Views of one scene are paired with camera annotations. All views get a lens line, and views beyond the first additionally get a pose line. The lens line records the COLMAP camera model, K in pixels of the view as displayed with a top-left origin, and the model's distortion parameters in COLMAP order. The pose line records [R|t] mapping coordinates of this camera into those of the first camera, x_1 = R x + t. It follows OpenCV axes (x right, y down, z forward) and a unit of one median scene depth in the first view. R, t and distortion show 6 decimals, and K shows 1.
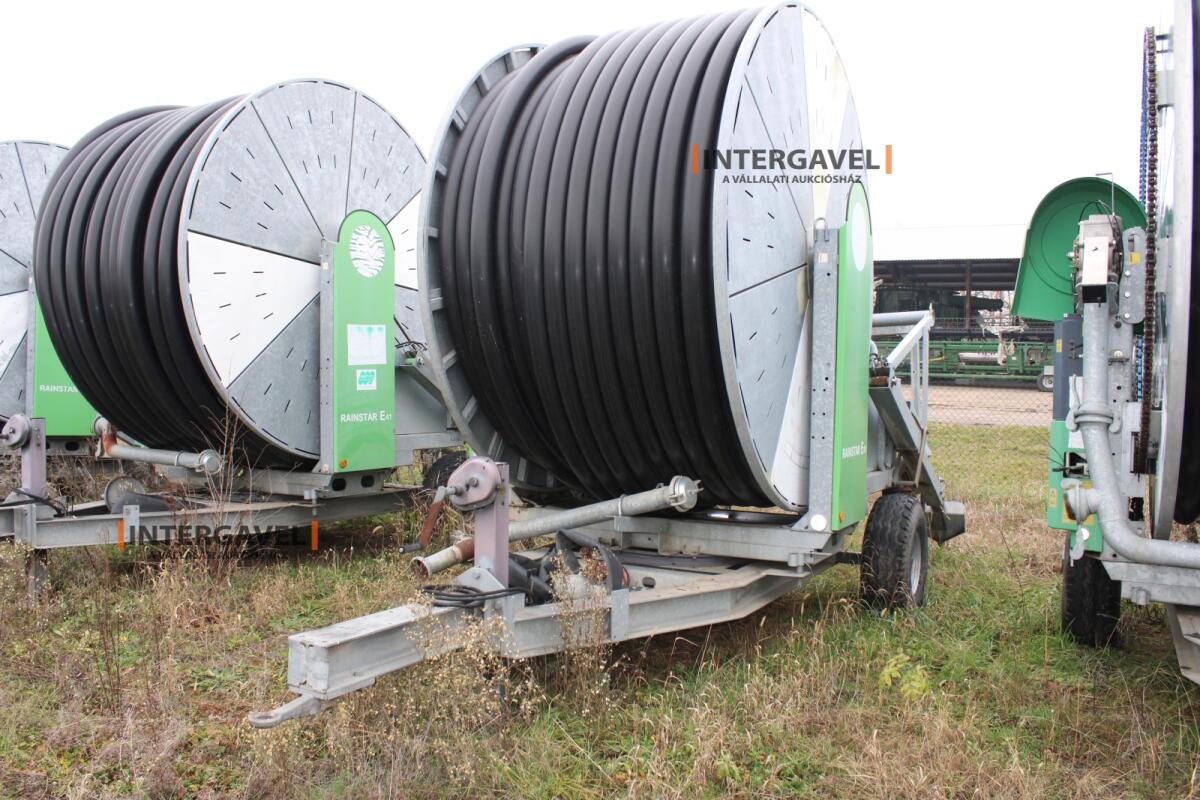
lens RADIAL K [[1013.1, 0, 591.5], [0, 1013.1, 404.2], [0, 0, 1]] dist [-0.164932, 0.152945]
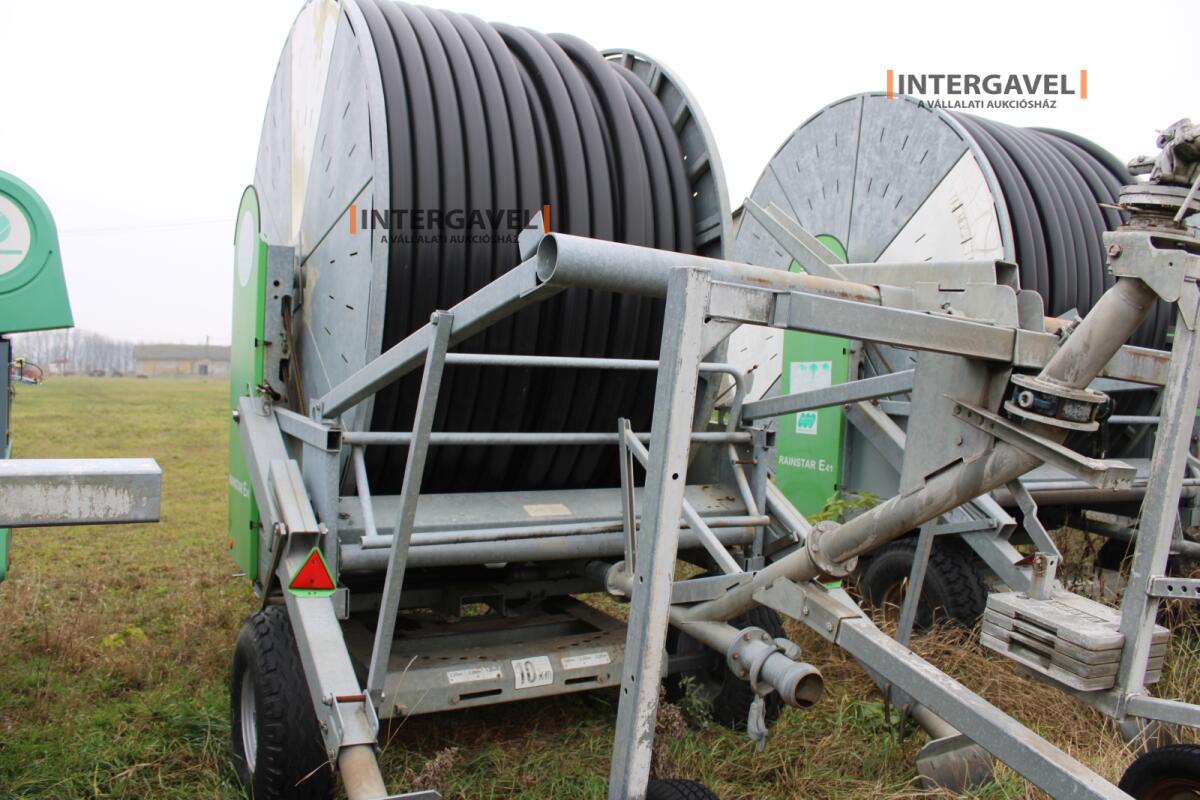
lens RADIAL K [[1013.1, 0, 591.5], [0, 1013.1, 404.2], [0, 0, 1]] dist [-0.164932, 0.152945]
pose [[-0.535274, 0.007777, -0.844643, 0.641932], [-0.065030, 0.996610, 0.050388, -0.073178], [0.842172, 0.081899, -0.532954, 1.306263]]
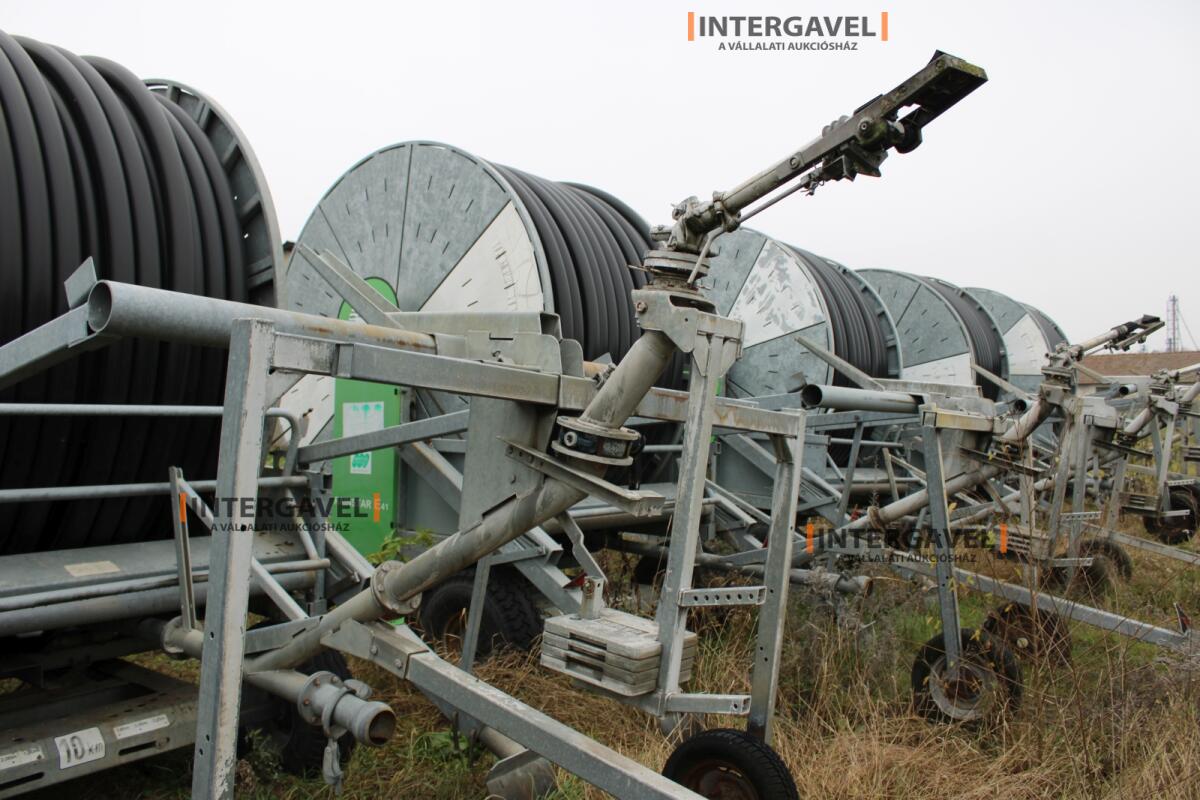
lens RADIAL K [[1007.6, 0, 596.8], [0, 1007.6, 408.0], [0, 0, 1]] dist [-0.167651, 0.157061]
pose [[-0.117468, -0.014170, -0.992976, 0.650198], [-0.046629, 0.998874, -0.008738, -0.075363], [0.991981, 0.045275, -0.117996, 1.305770]]
